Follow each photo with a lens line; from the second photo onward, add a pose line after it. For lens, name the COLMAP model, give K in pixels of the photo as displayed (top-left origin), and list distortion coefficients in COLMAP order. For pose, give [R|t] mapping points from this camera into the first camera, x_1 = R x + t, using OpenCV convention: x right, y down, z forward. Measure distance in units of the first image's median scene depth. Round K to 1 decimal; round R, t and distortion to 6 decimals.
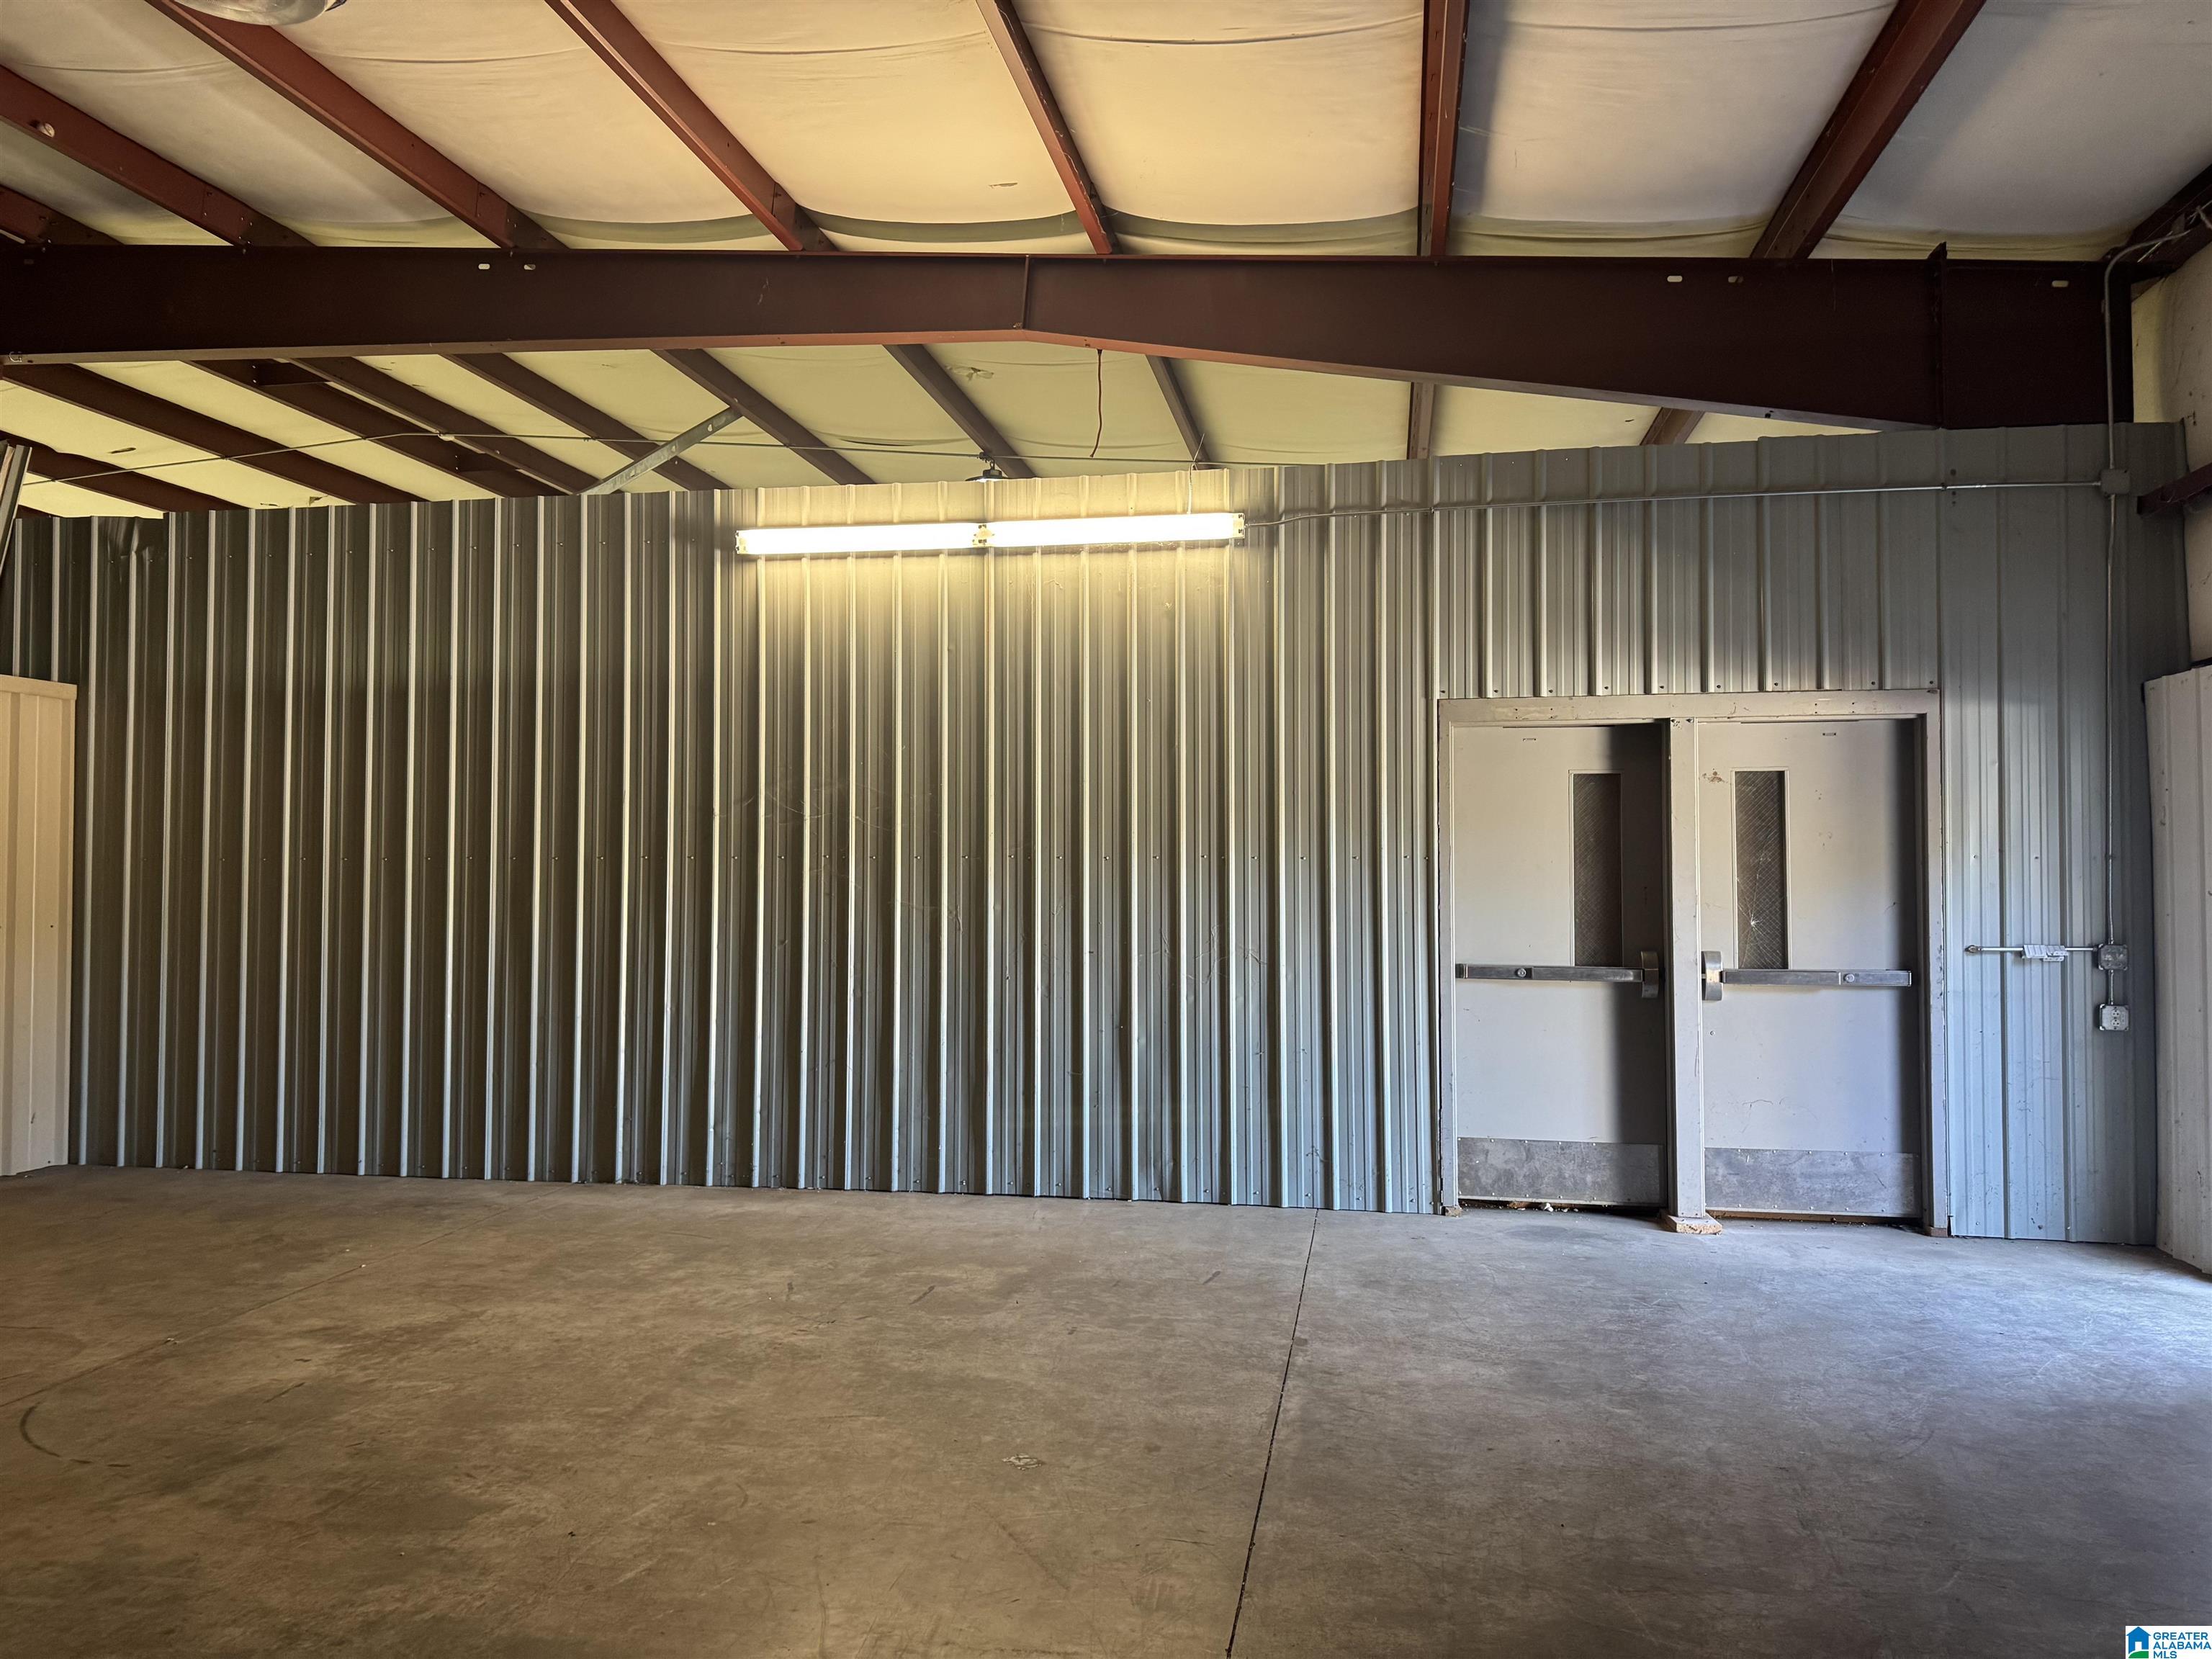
lens RADIAL K [[1566.1, 0, 1115.3], [0, 1566.1, 820.1], [0, 0, 1]] dist [0.035690, -0.034260]
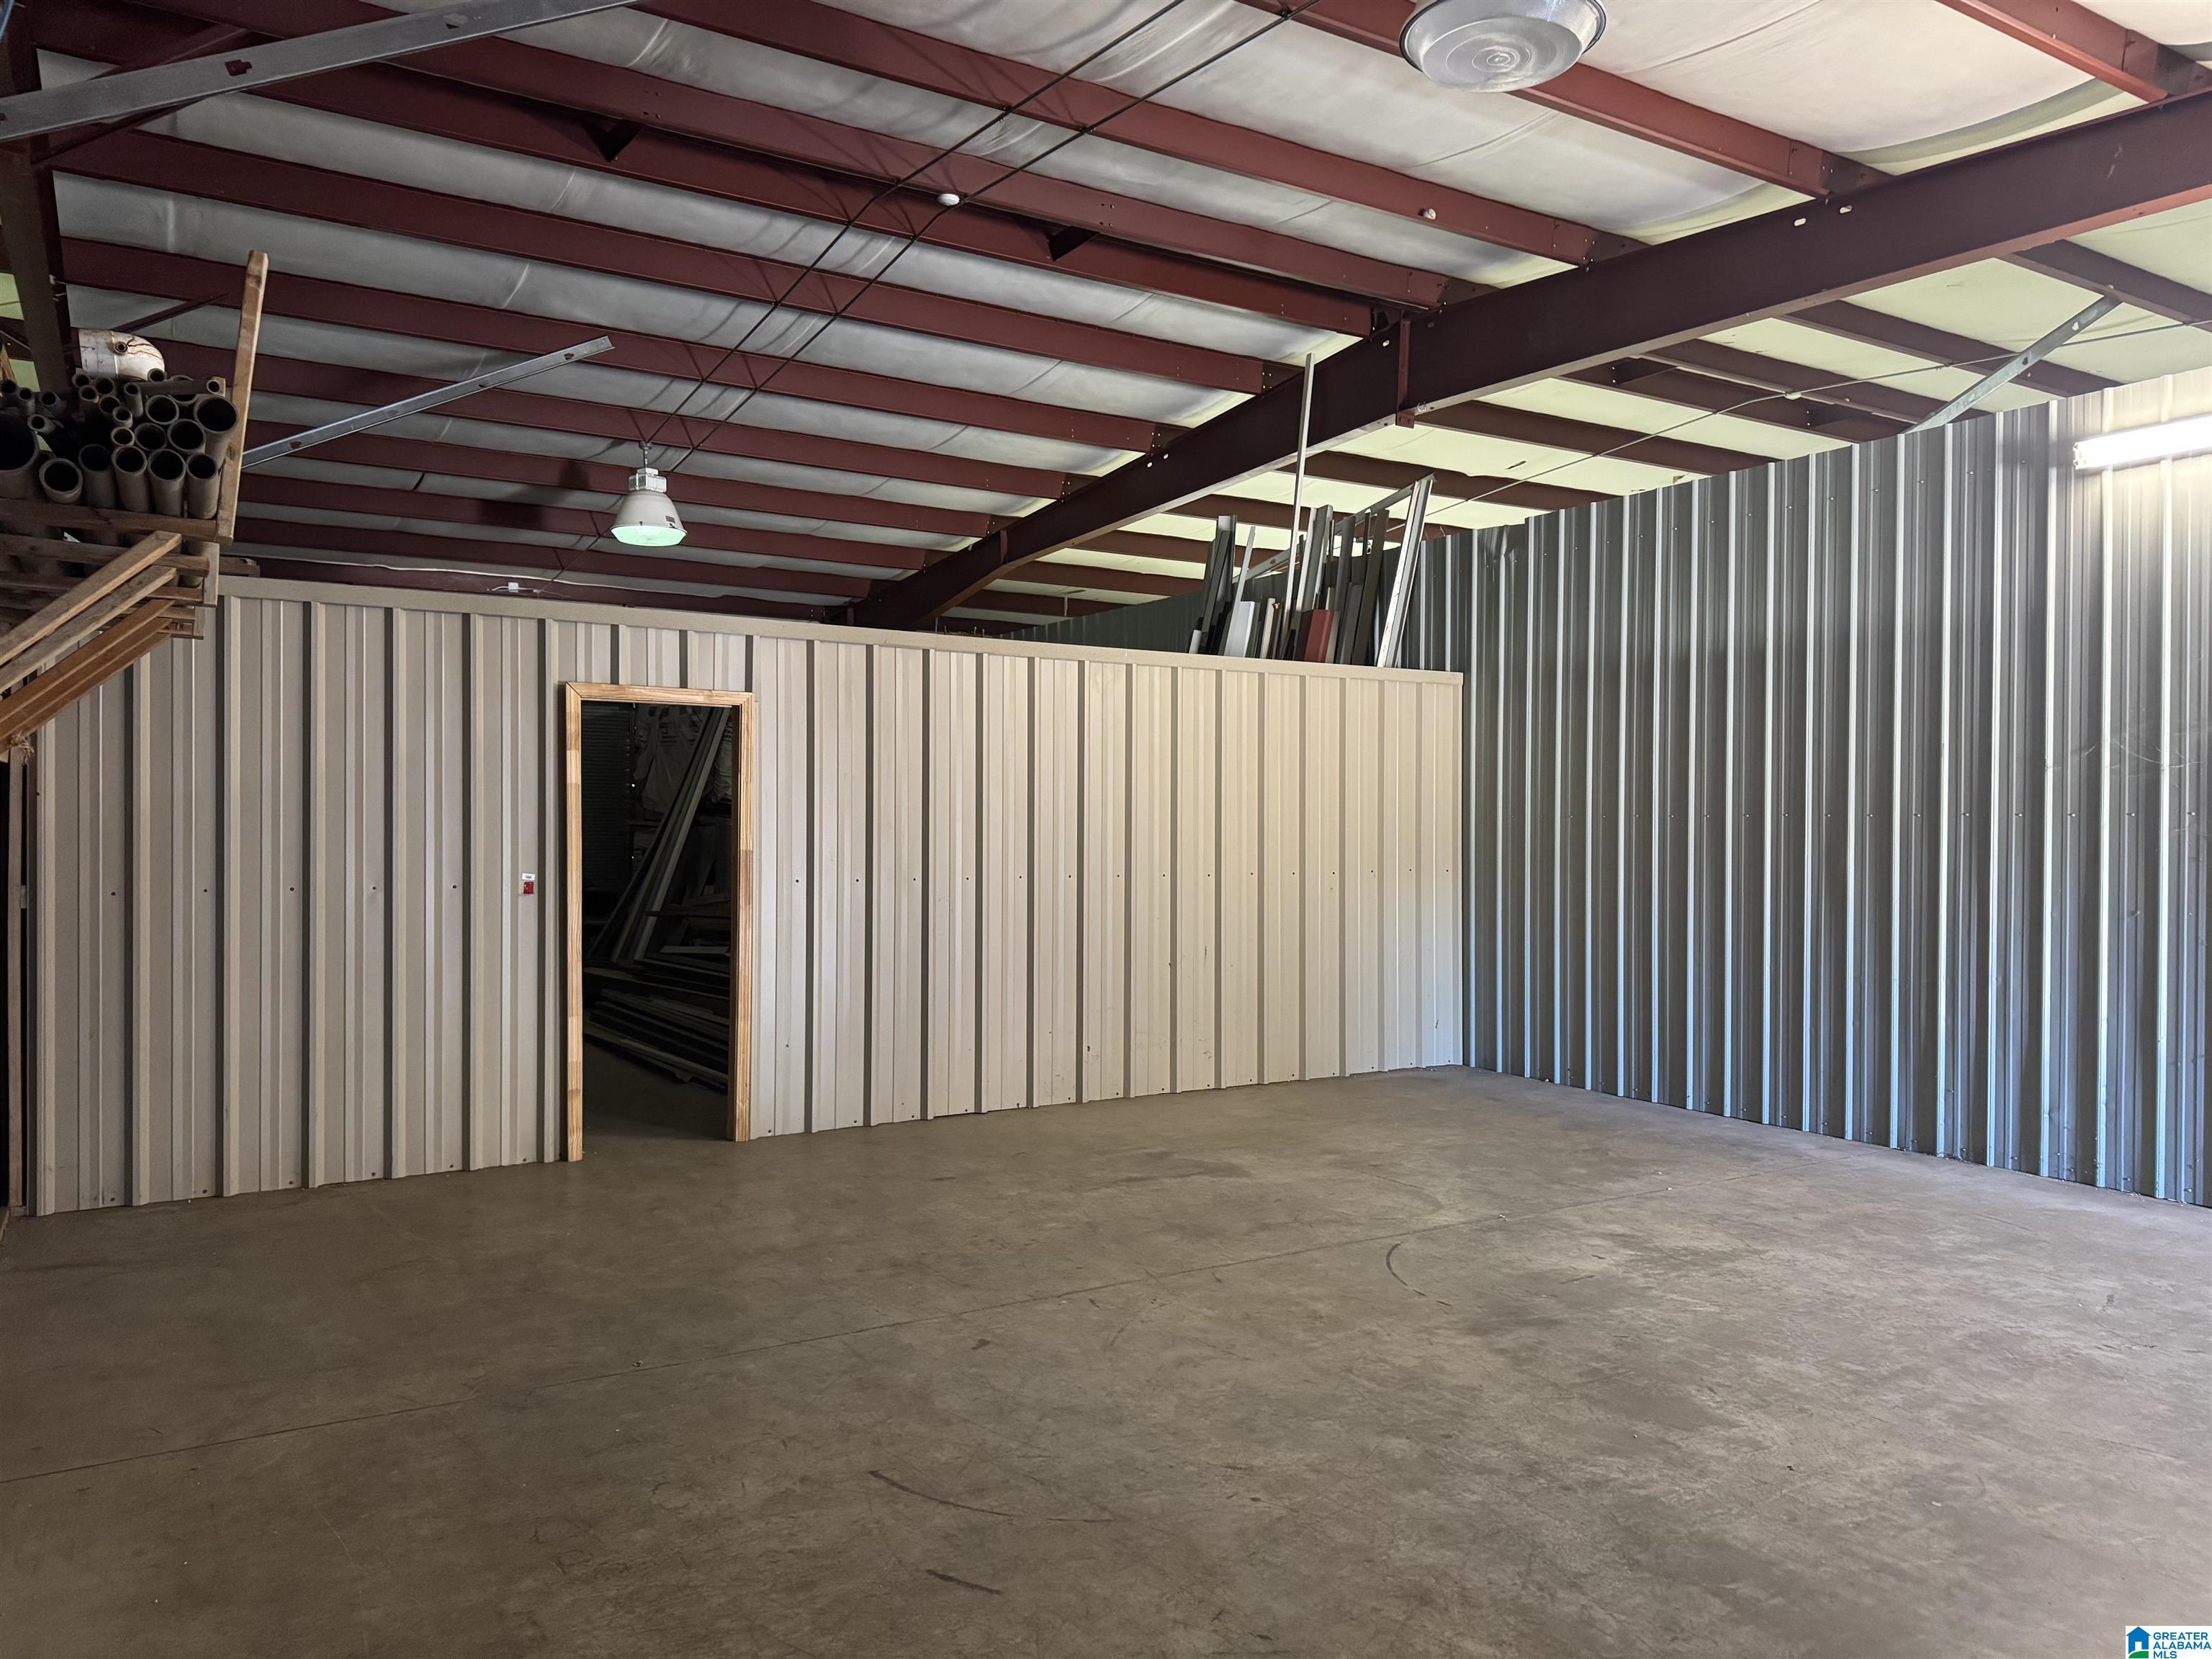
lens RADIAL K [[1572.5, 0, 1118.8], [0, 1572.5, 834.3], [0, 0, 1]] dist [0.048968, -0.050025]
pose [[0.668409, 0.008004, -0.743751, 0.092645], [0.019347, 0.999417, 0.028142, -0.000574], [0.743542, -0.033200, 0.667864, -0.006592]]
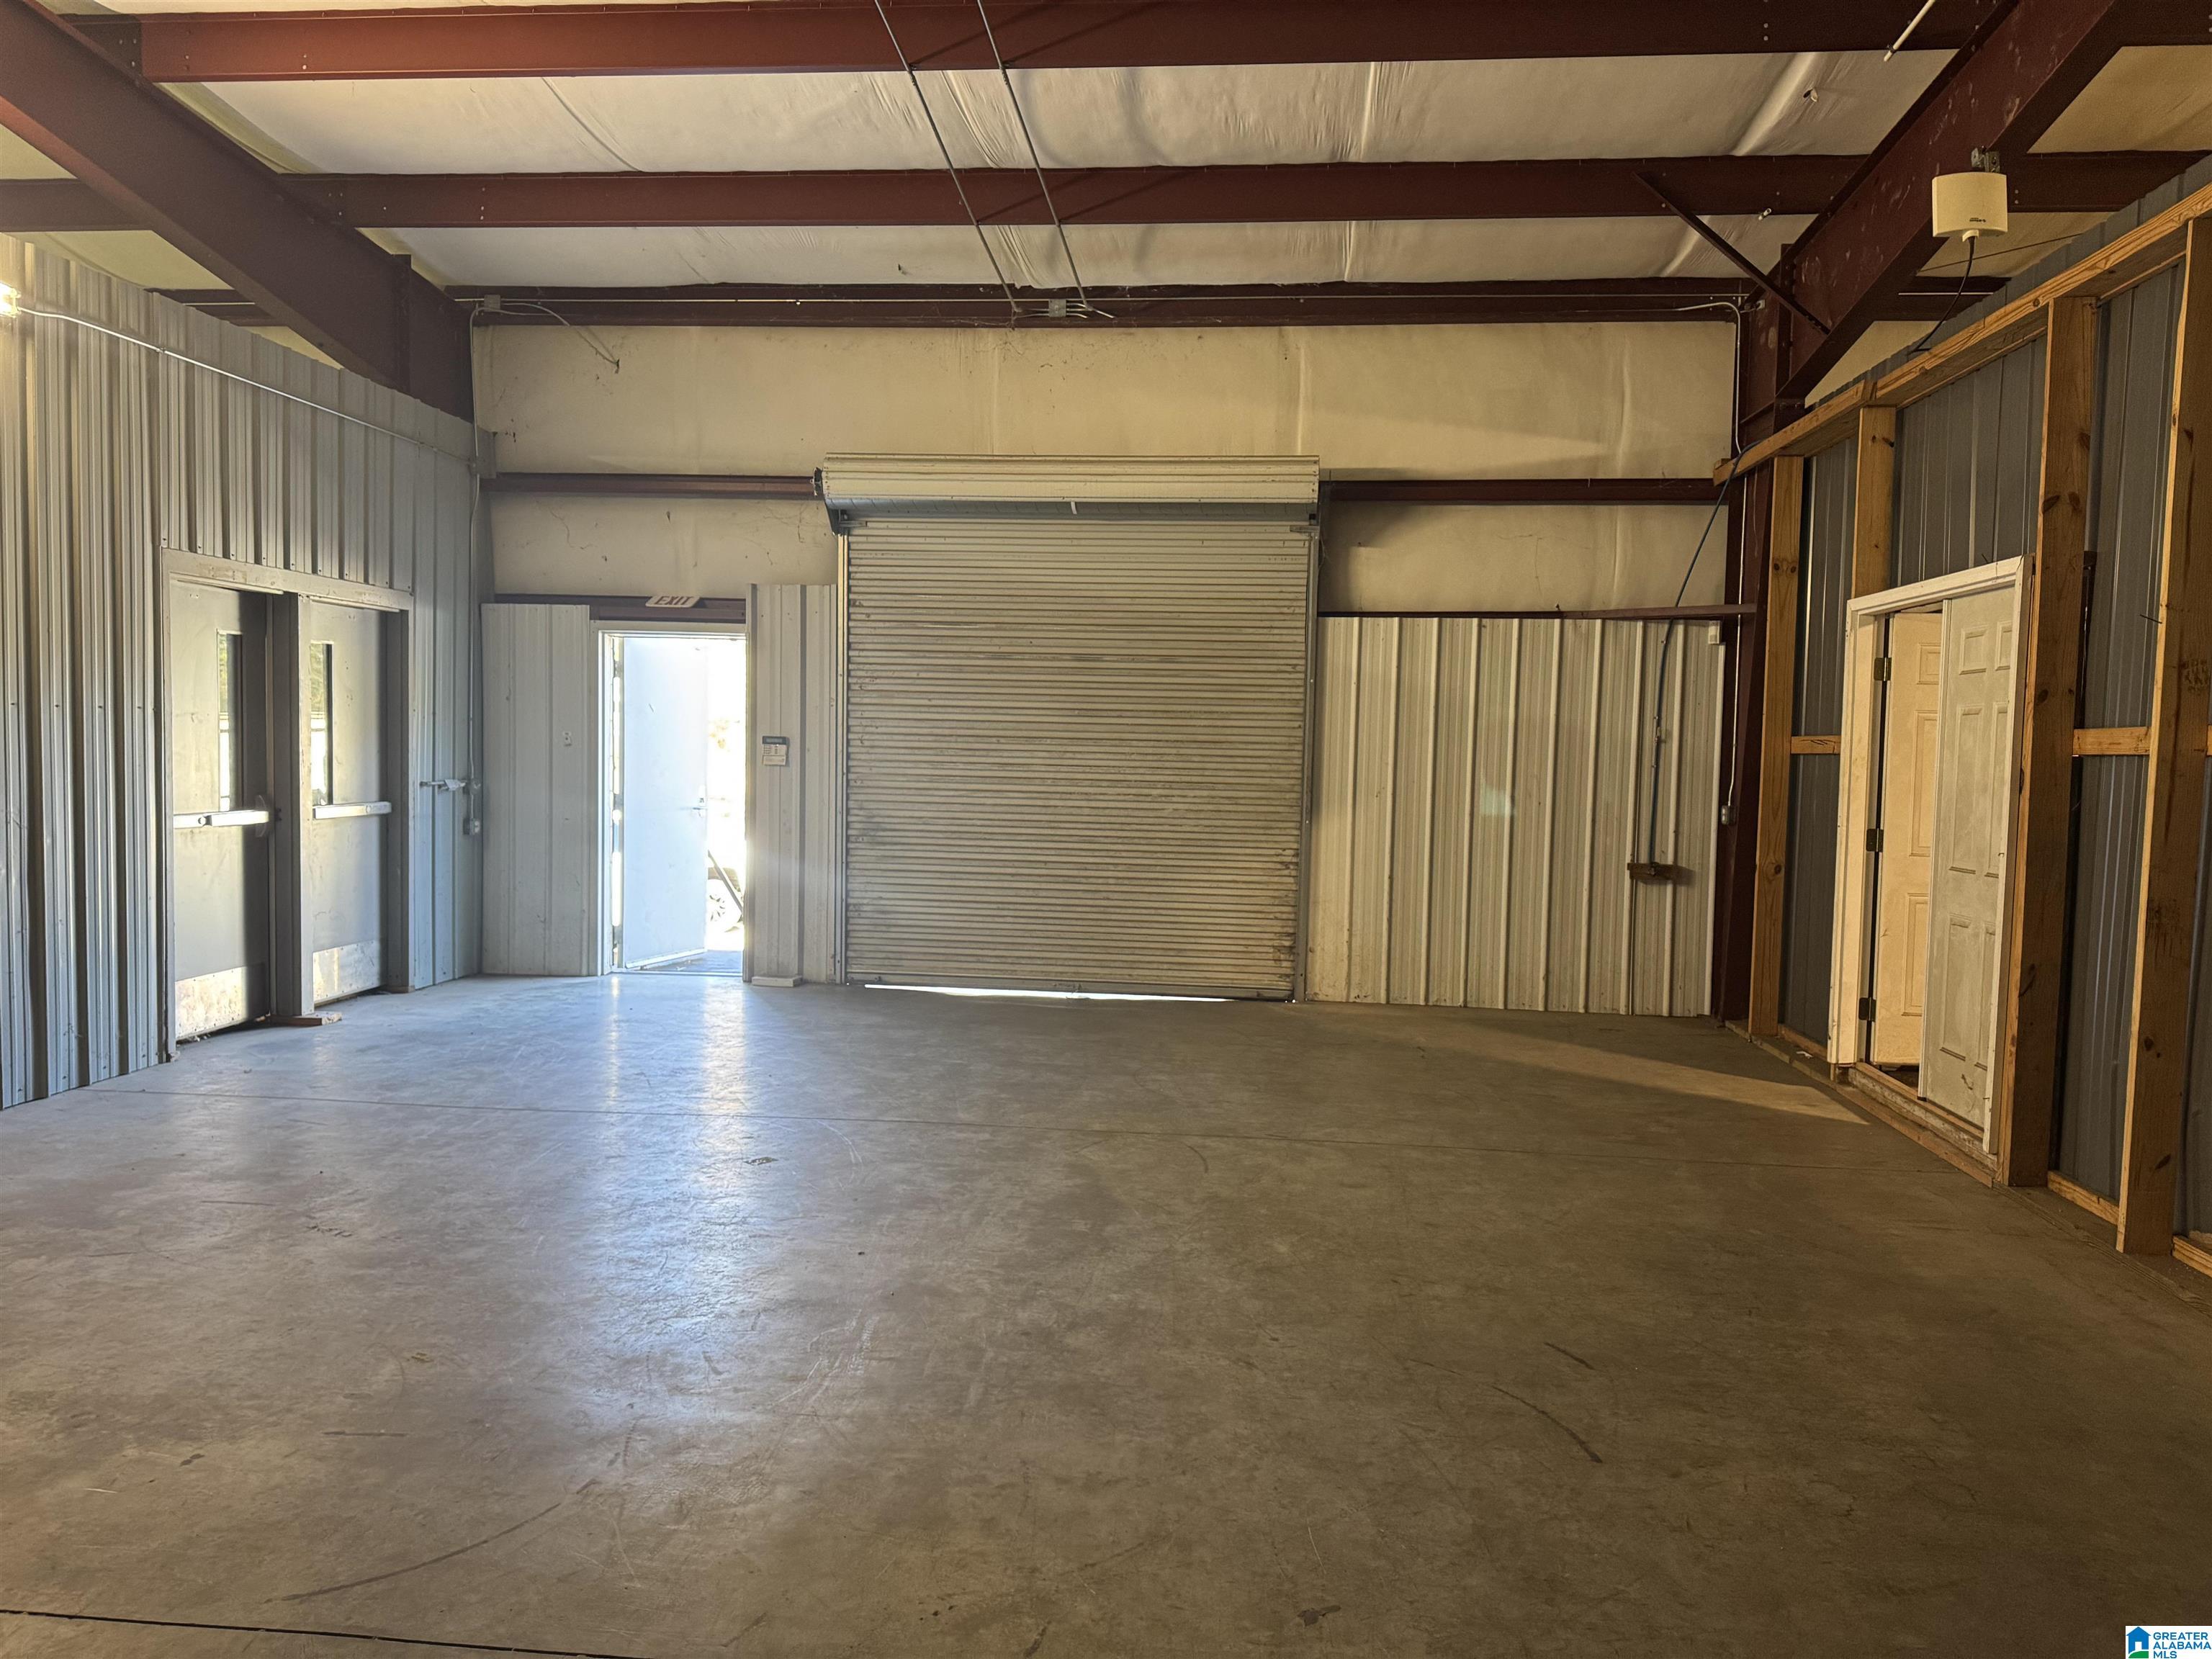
lens RADIAL K [[1572.5, 0, 1118.8], [0, 1572.5, 834.3], [0, 0, 1]] dist [0.048968, -0.050025]
pose [[-0.098796, -0.057899, 0.993422, -1.124469], [-0.053149, 0.997188, 0.052833, 0.024186], [-0.993687, -0.047579, -0.101595, 0.652655]]
